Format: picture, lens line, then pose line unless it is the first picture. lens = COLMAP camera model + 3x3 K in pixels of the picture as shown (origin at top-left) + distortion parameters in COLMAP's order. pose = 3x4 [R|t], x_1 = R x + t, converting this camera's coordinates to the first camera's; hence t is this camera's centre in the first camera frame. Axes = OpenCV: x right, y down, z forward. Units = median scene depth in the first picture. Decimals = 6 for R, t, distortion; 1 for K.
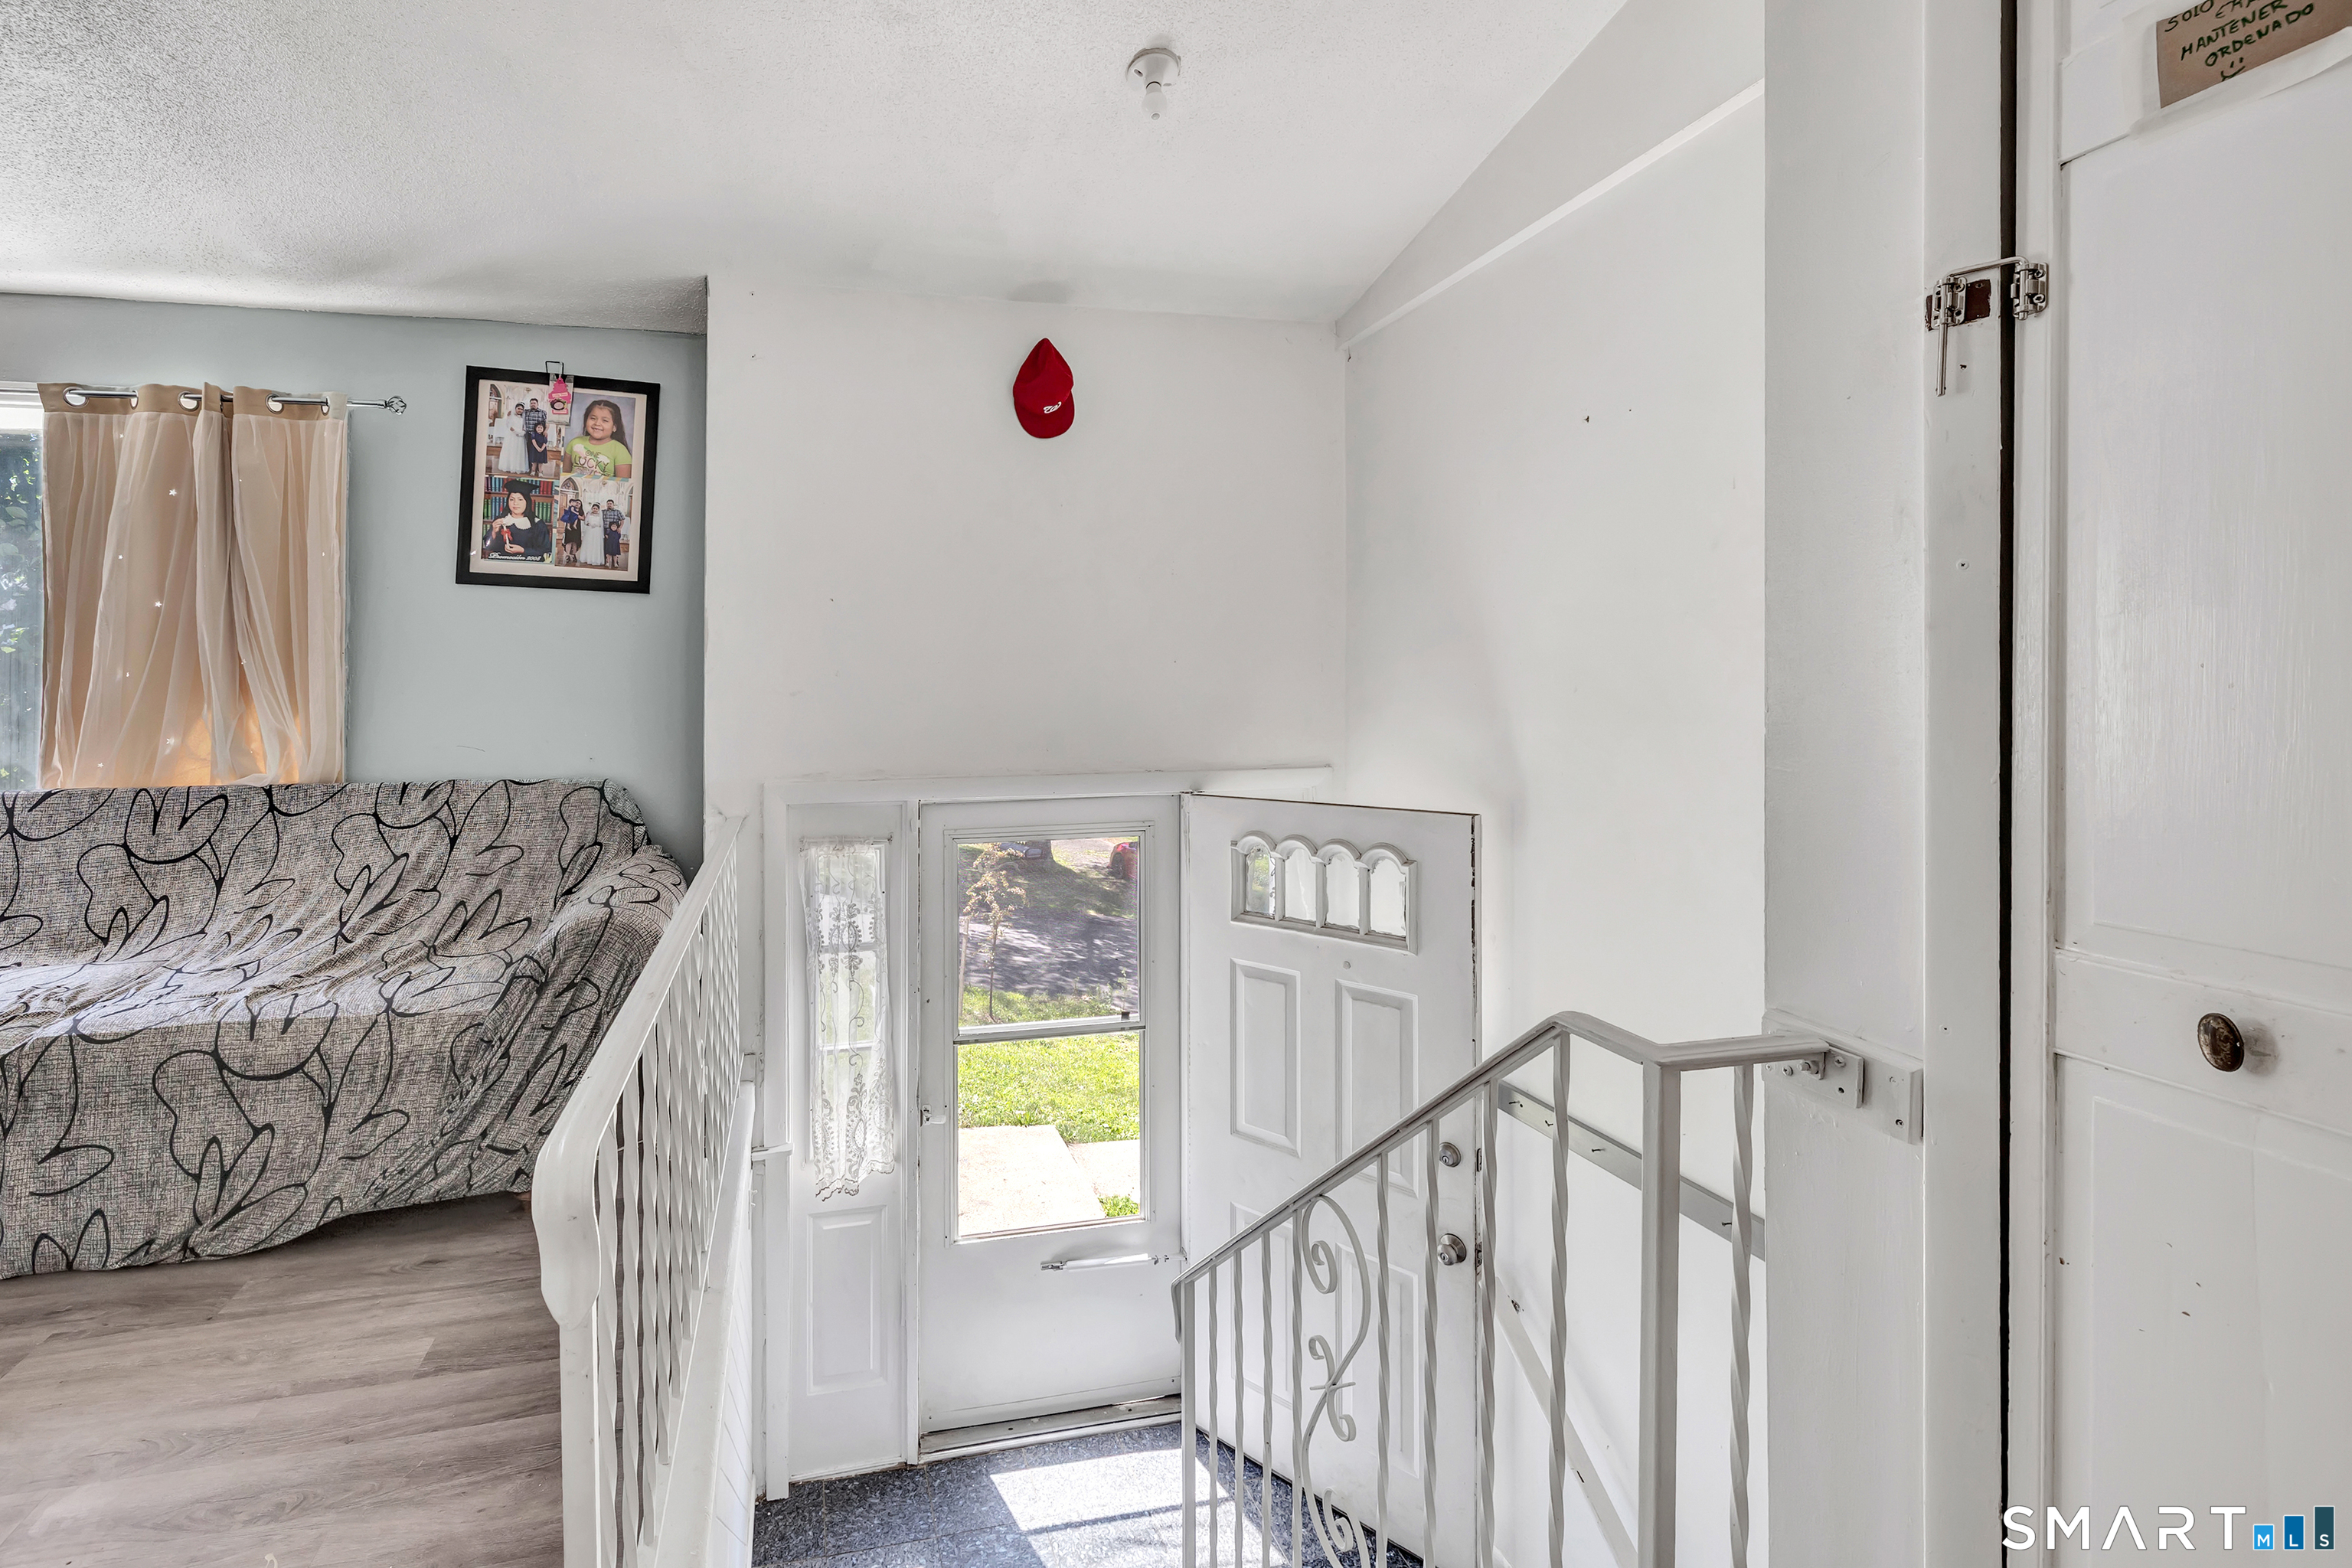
lens RADIAL K [[1006.5, 0, 974.5], [0, 1006.5, 681.5], [0, 0, 1]] dist [0.000903, -0.001406]
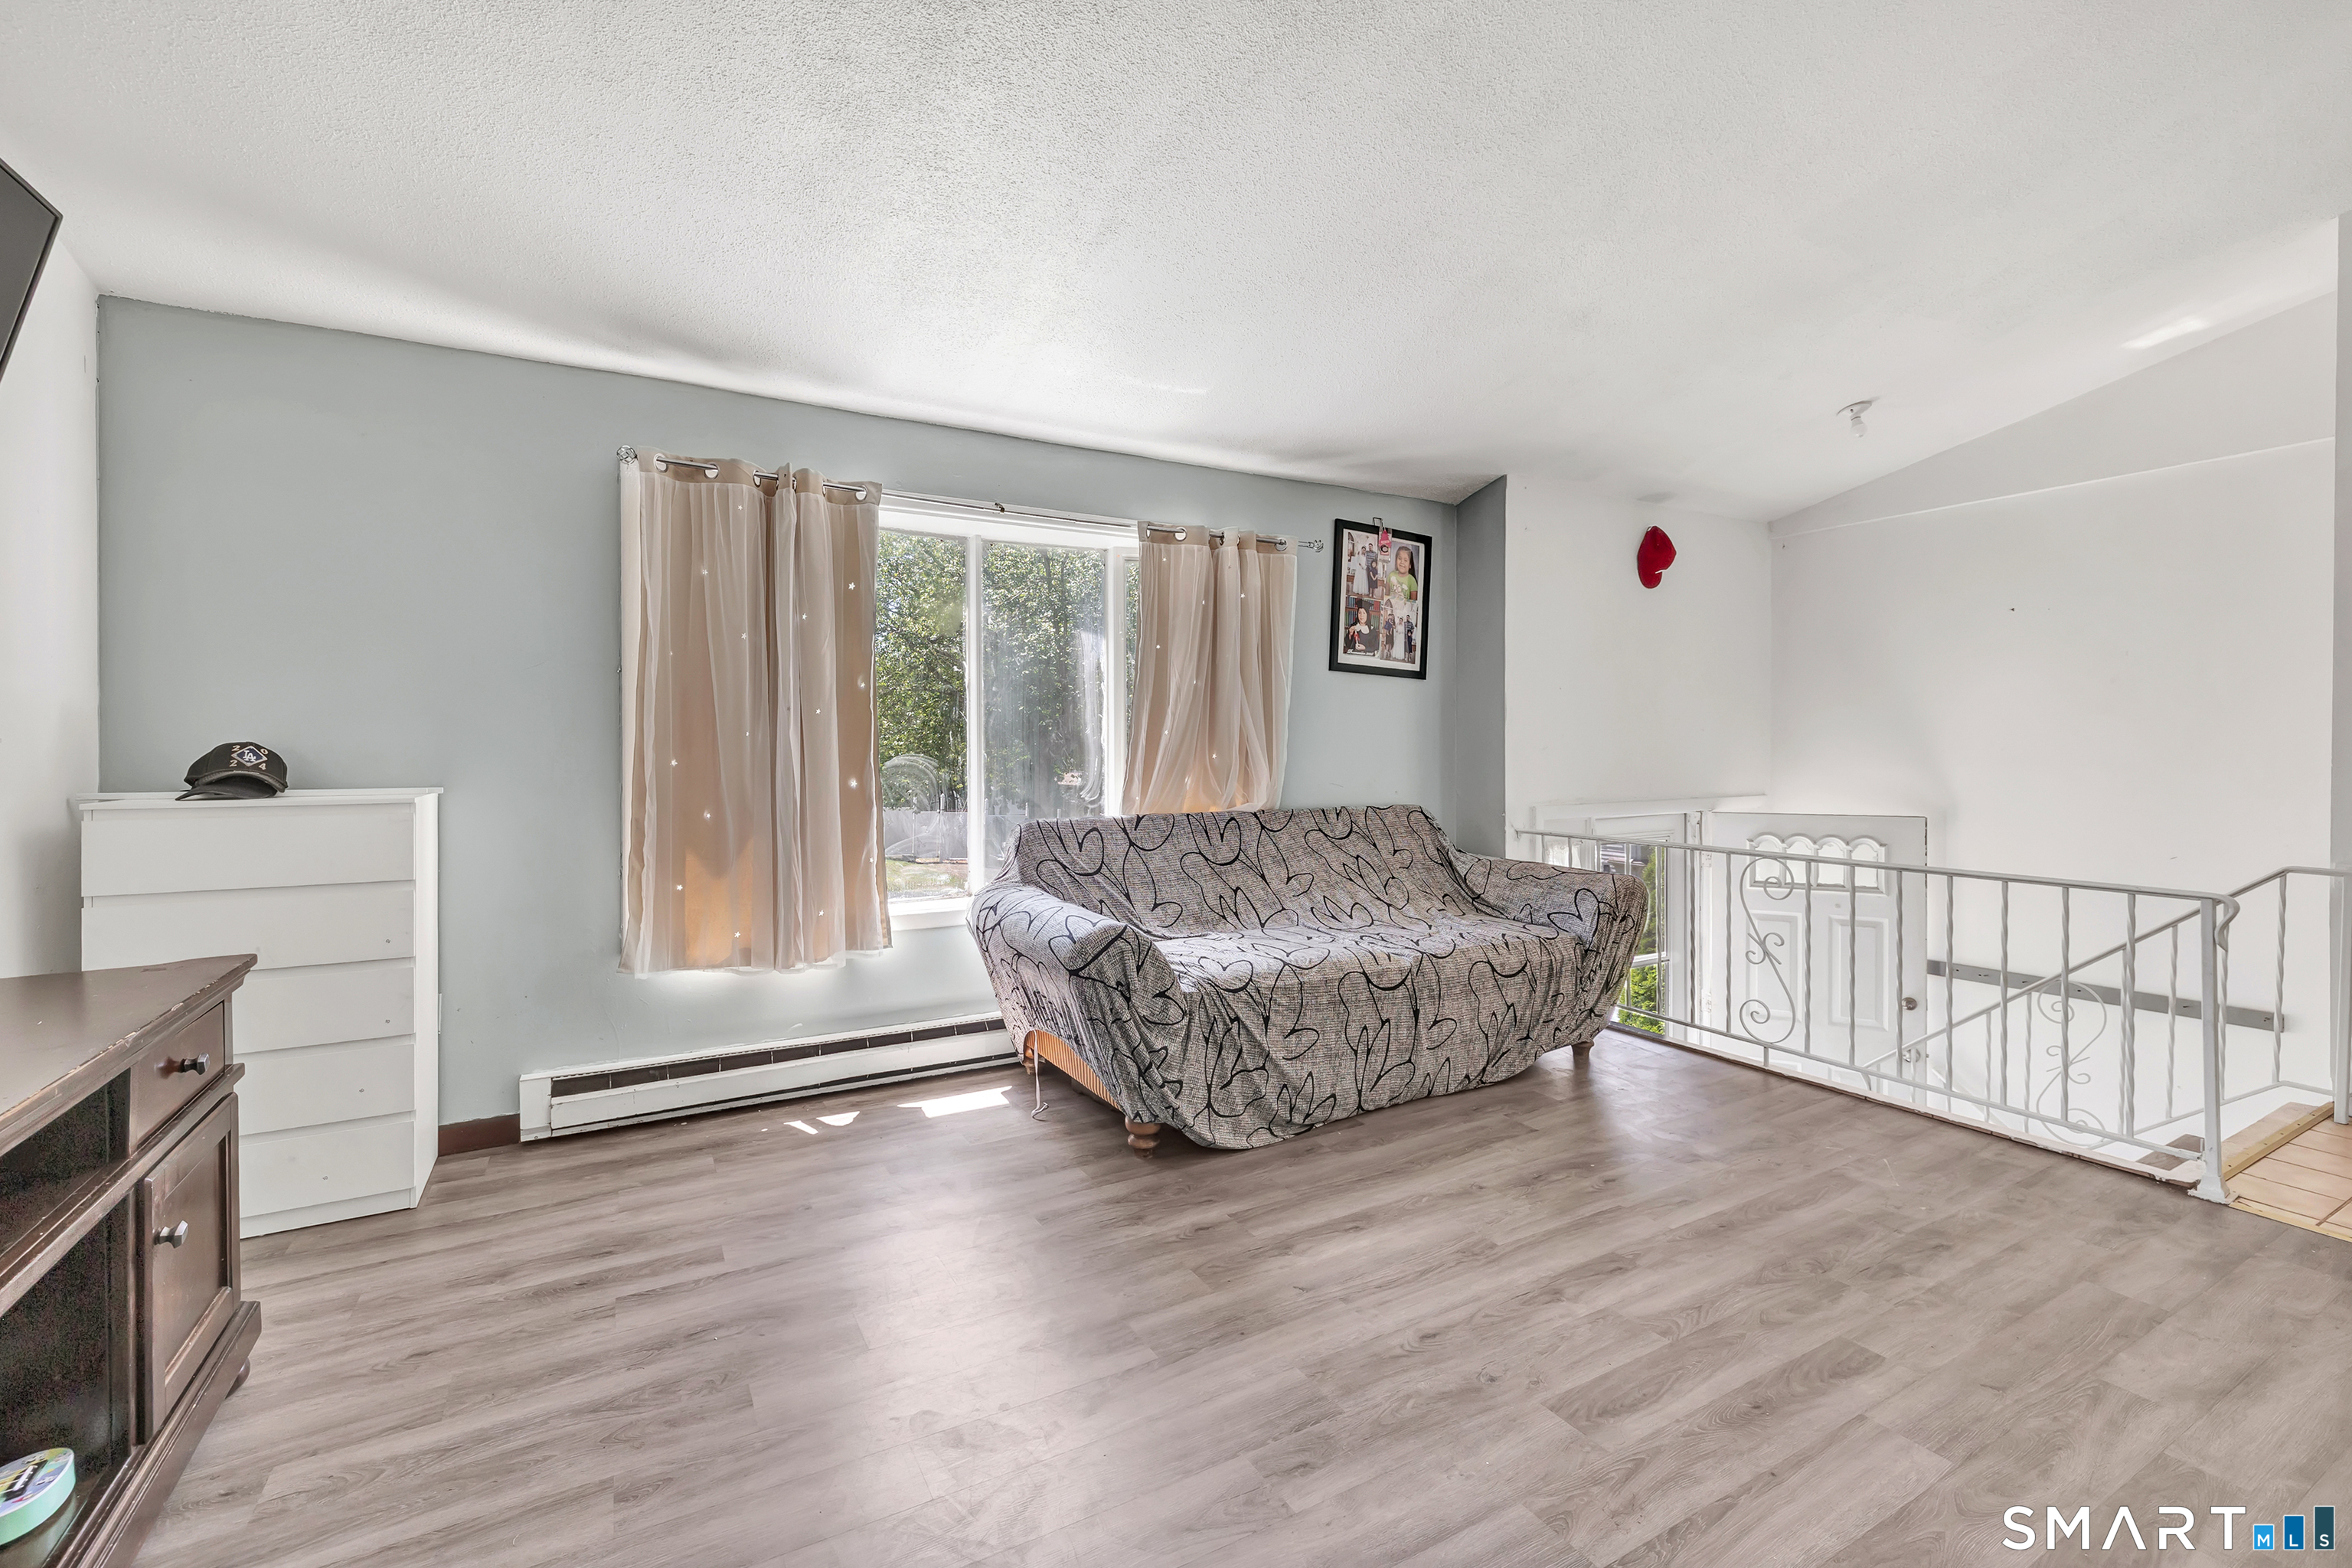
lens RADIAL K [[1006.5, 0, 1118.7], [0, 1006.5, 744.2], [0, 0, 1]] dist [0.000903, -0.001406]
pose [[0.958996, 0.007307, 0.283327, -1.194661], [-0.010690, 0.999889, 0.010395, -0.003974], [-0.283219, -0.012998, 0.958967, -0.287616]]
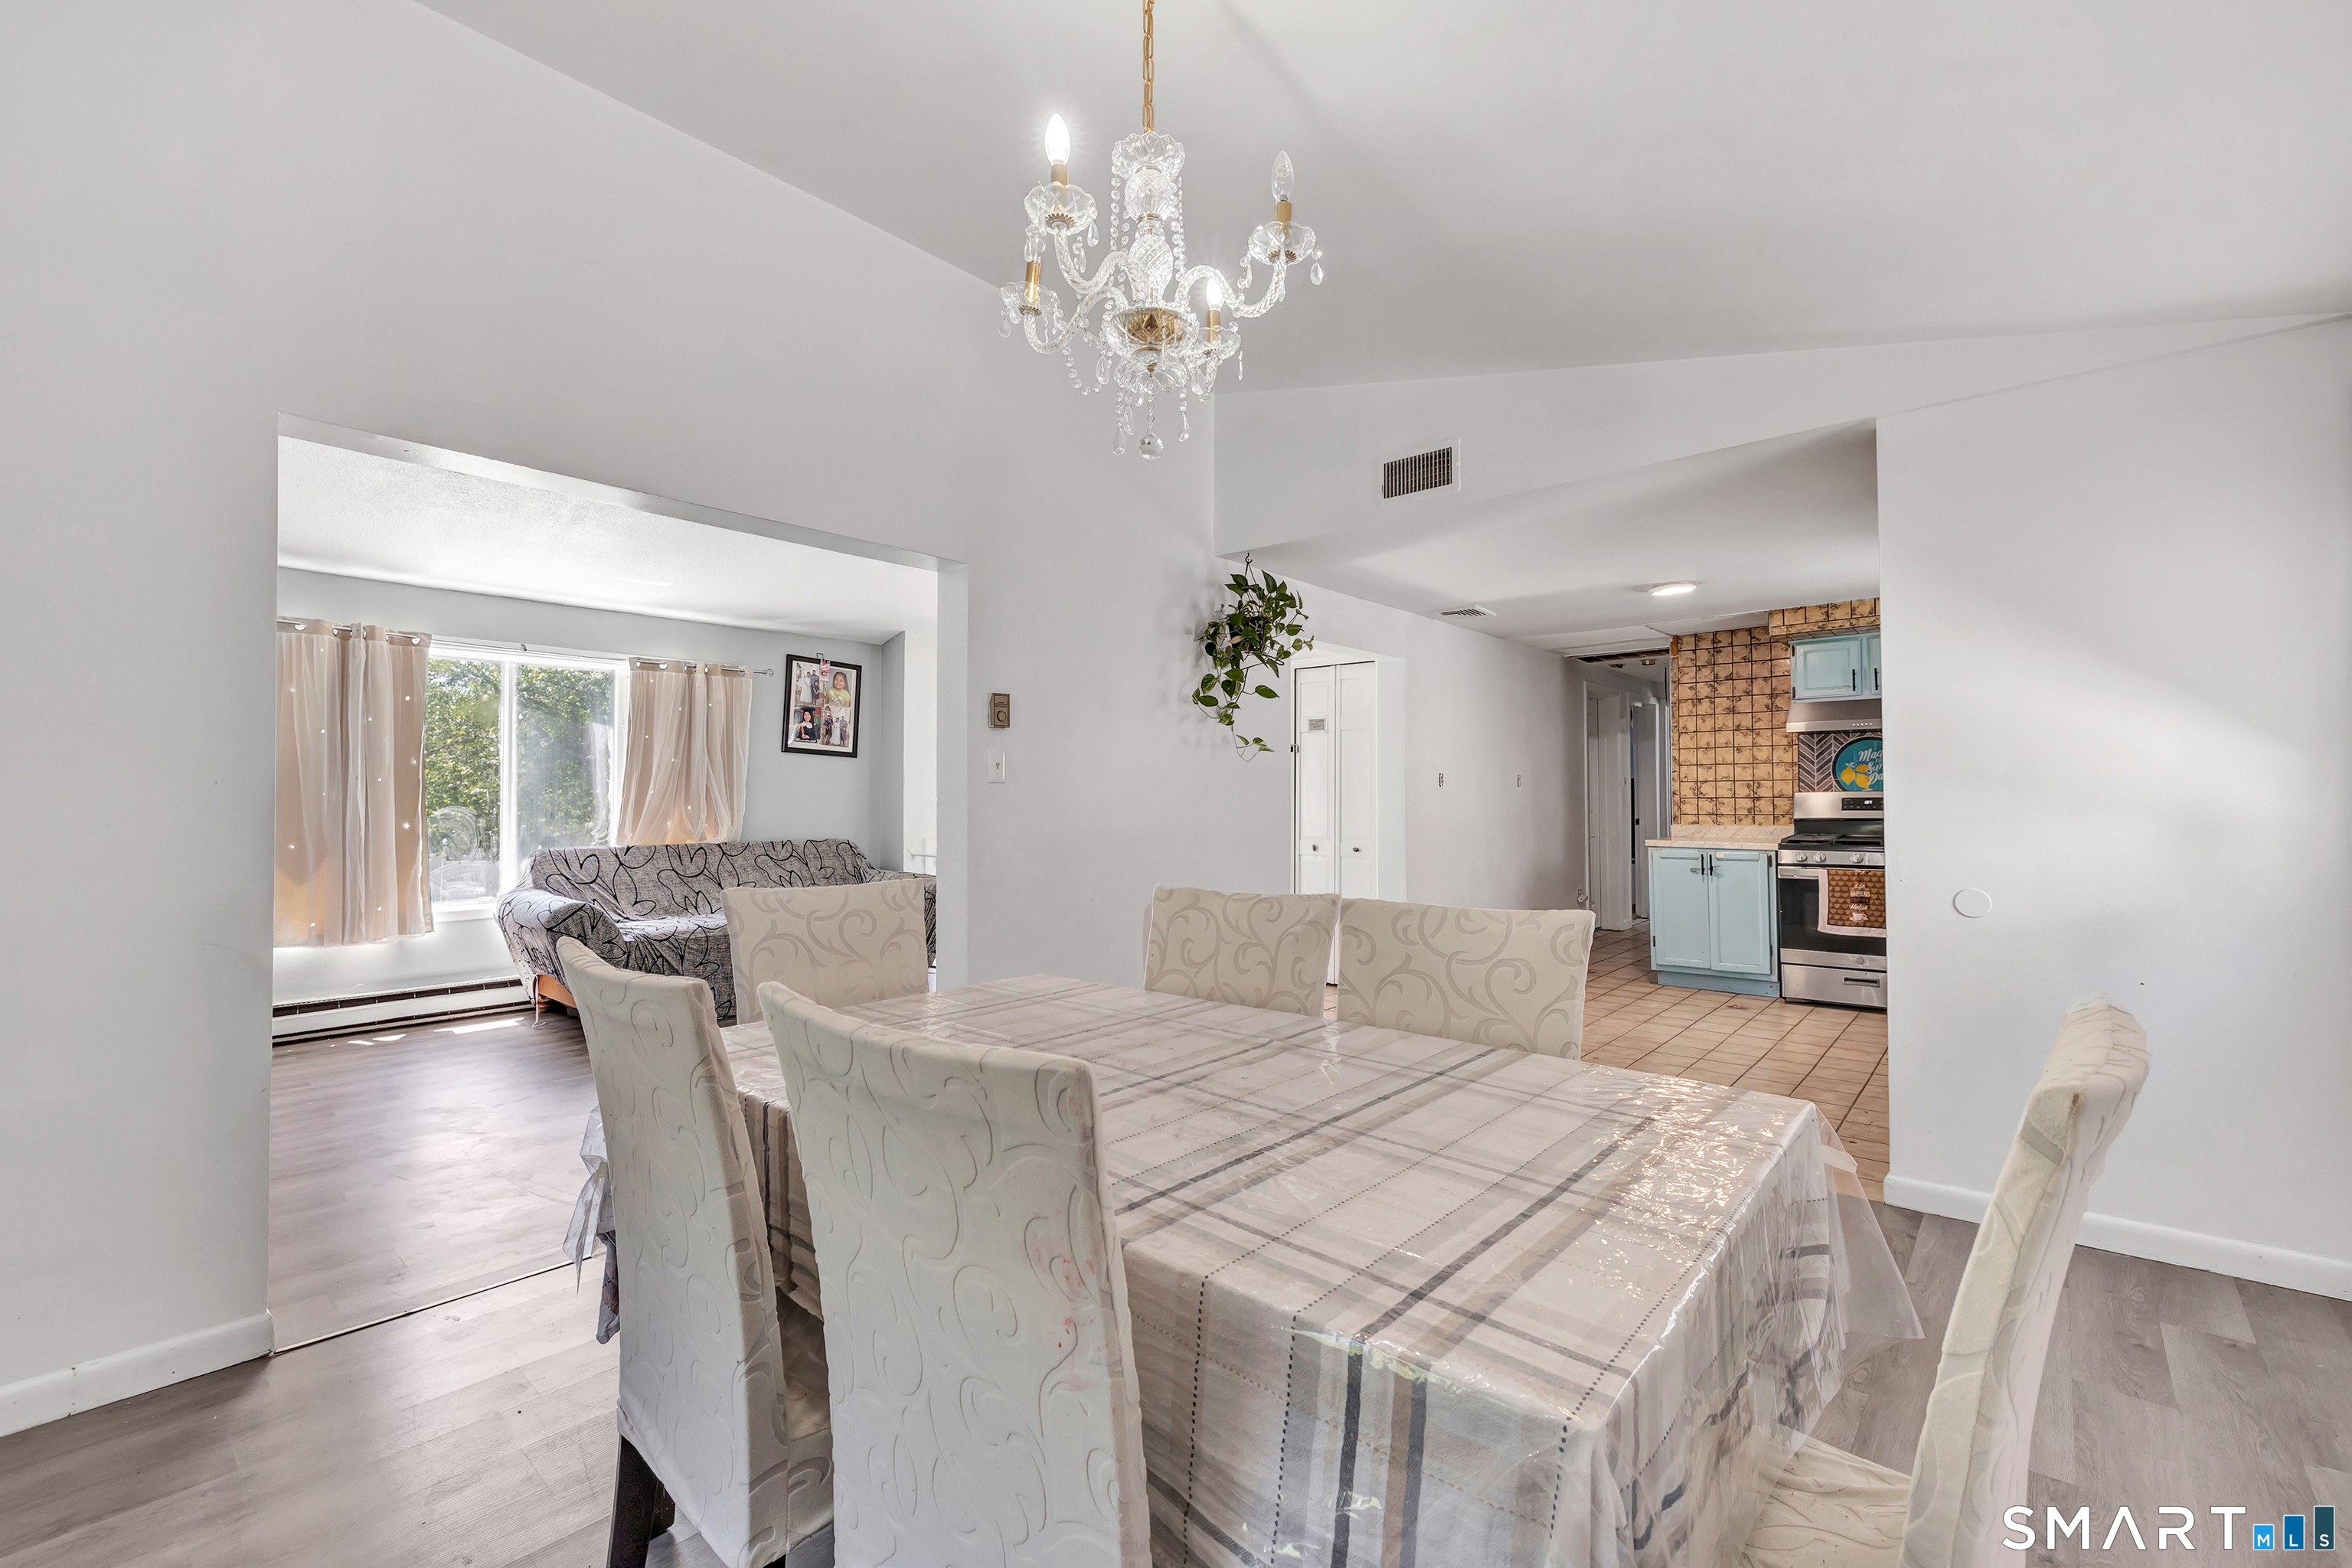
lens RADIAL K [[1006.5, 0, 1146.9], [0, 1006.5, 772.7], [0, 0, 1]] dist [0.000903, -0.001406]
pose [[0.805276, 0.022107, 0.592487, -1.163579], [-0.012310, 0.999713, -0.020570, -0.016098], [-0.592772, 0.009271, 0.805317, -1.236375]]
